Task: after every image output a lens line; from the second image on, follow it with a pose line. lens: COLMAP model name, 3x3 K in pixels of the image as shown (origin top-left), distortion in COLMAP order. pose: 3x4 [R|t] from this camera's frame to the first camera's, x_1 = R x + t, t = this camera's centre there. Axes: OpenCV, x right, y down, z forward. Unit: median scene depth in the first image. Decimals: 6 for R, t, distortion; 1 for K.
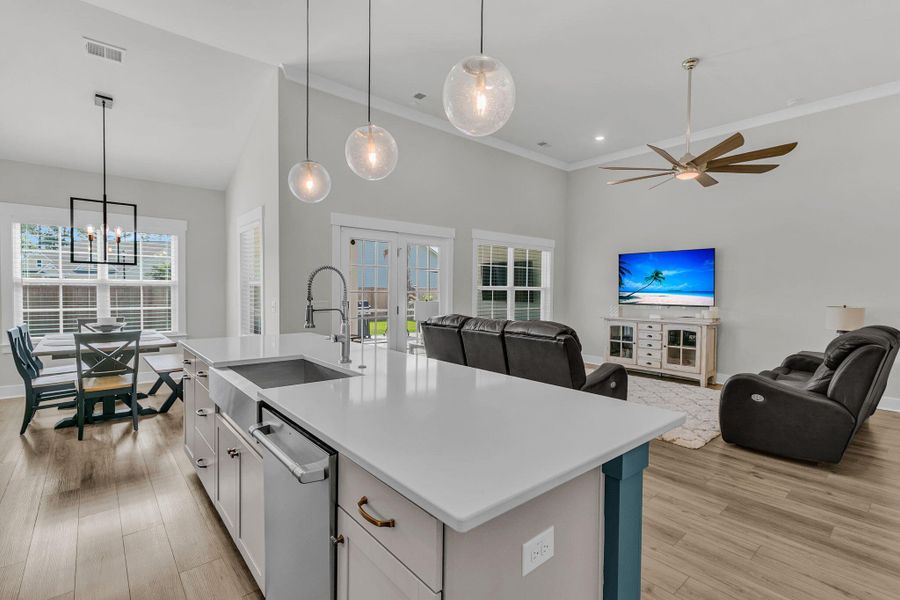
lens RADIAL K [[417.4, 0, 450.0], [0, 417.4, 300.0], [0, 0, 1]] dist [-0.003060, -0.000153]
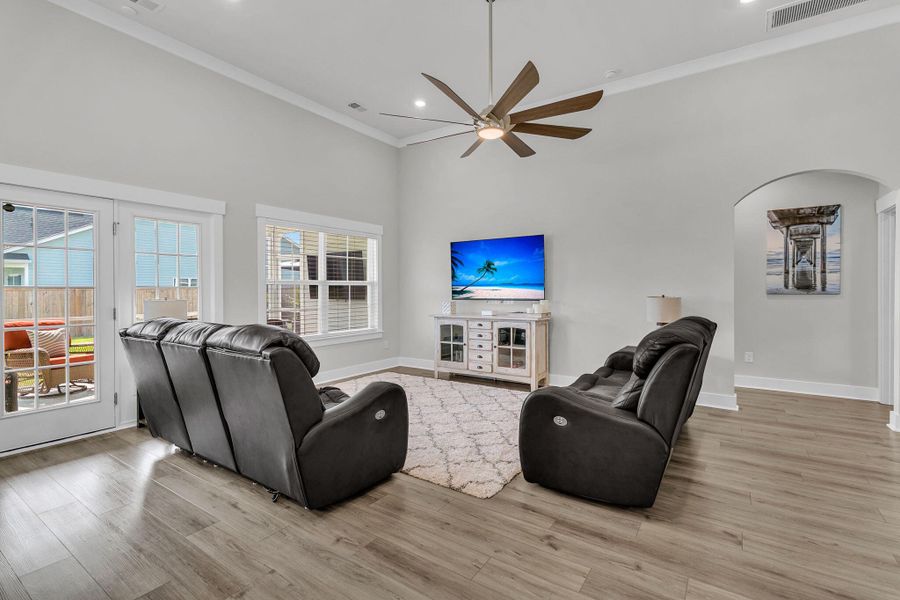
lens RADIAL K [[429.0, 0, 442.3], [0, 429.0, 291.4], [0, 0, 1]] dist [-0.000547, -0.000057]
pose [[0.964377, -0.014348, 0.264142, 0.178888], [0.019373, 0.999677, -0.016429, 0.008358], [-0.263821, 0.020961, 0.964344, 0.168479]]
